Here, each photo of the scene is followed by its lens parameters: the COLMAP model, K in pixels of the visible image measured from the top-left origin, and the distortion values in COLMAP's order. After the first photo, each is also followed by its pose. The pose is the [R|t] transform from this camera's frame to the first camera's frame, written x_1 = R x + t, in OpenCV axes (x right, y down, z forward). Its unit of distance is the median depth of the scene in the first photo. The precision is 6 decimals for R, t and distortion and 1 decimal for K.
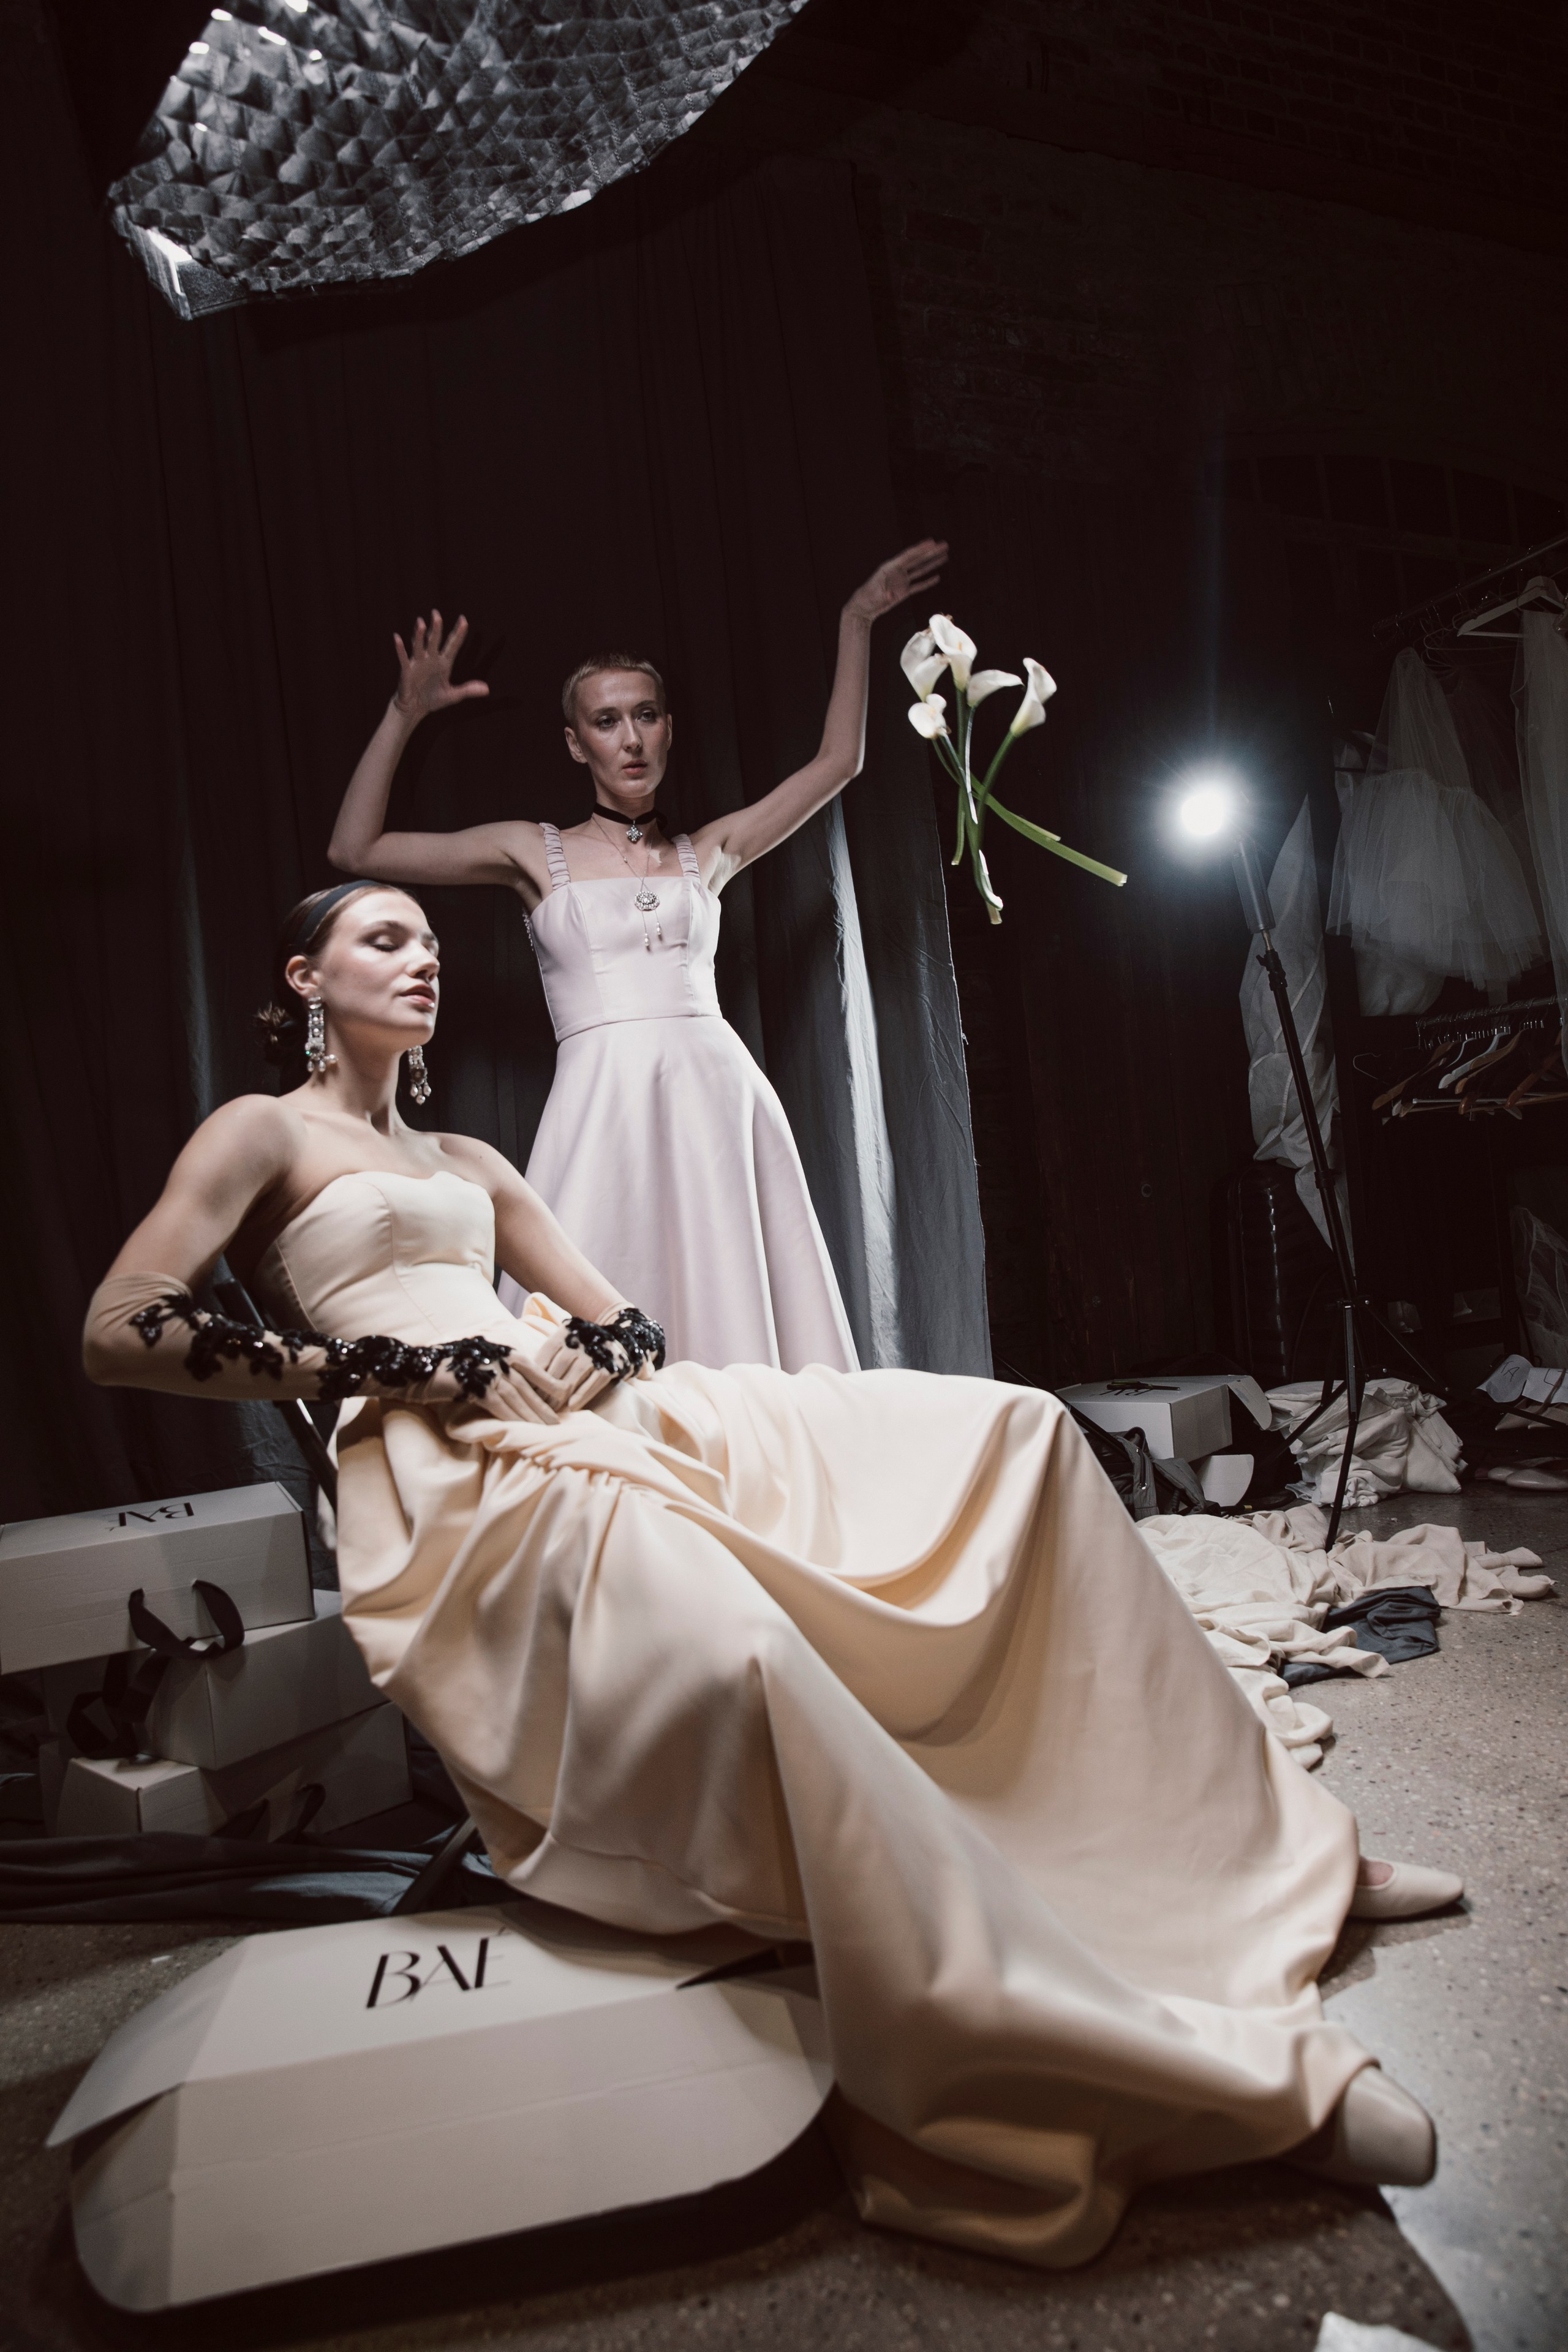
lens RADIAL K [[1611.8, 0, 784.0], [0, 1611.8, 1176.0], [0, 0, 1]] dist [-0.099503, 0.074853]
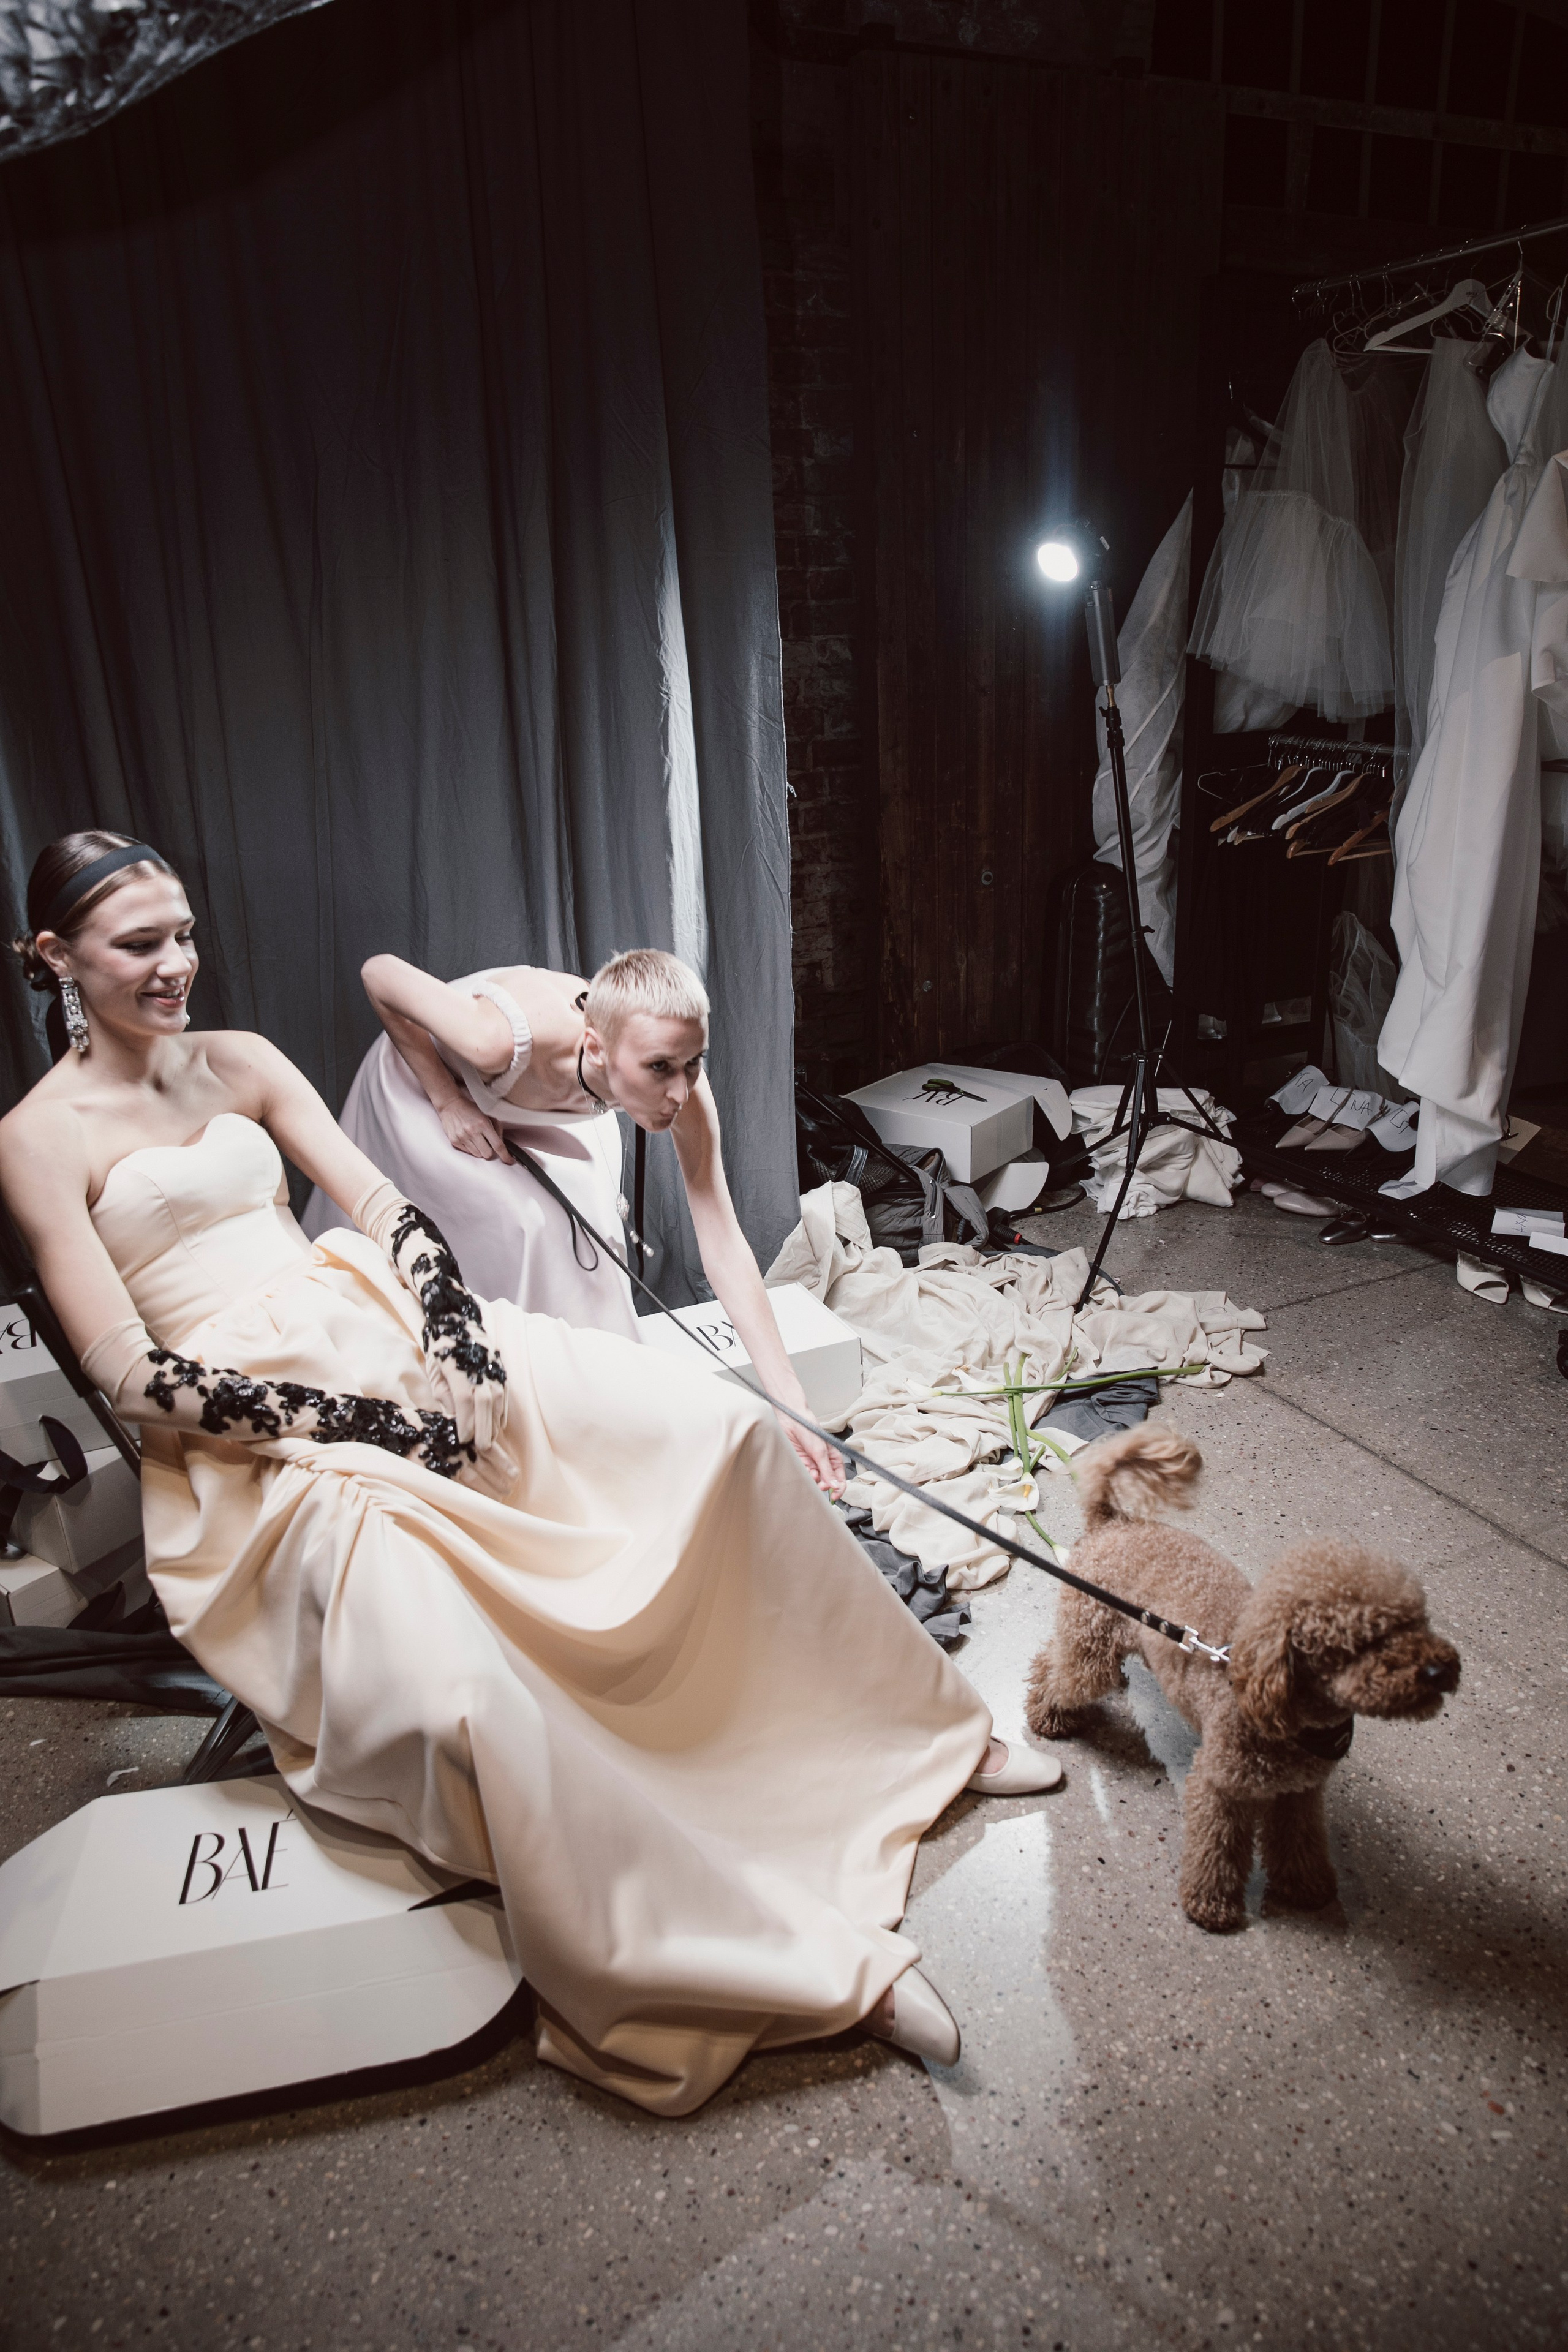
lens RADIAL K [[1611.8, 0, 784.0], [0, 1611.8, 1176.0], [0, 0, 1]] dist [-0.099503, 0.074853]
pose [[0.997463, 0.038424, 0.059929, 0.059714], [-0.057114, 0.934452, 0.351480, -0.228802], [-0.042495, -0.354011, 0.934275, -0.019388]]
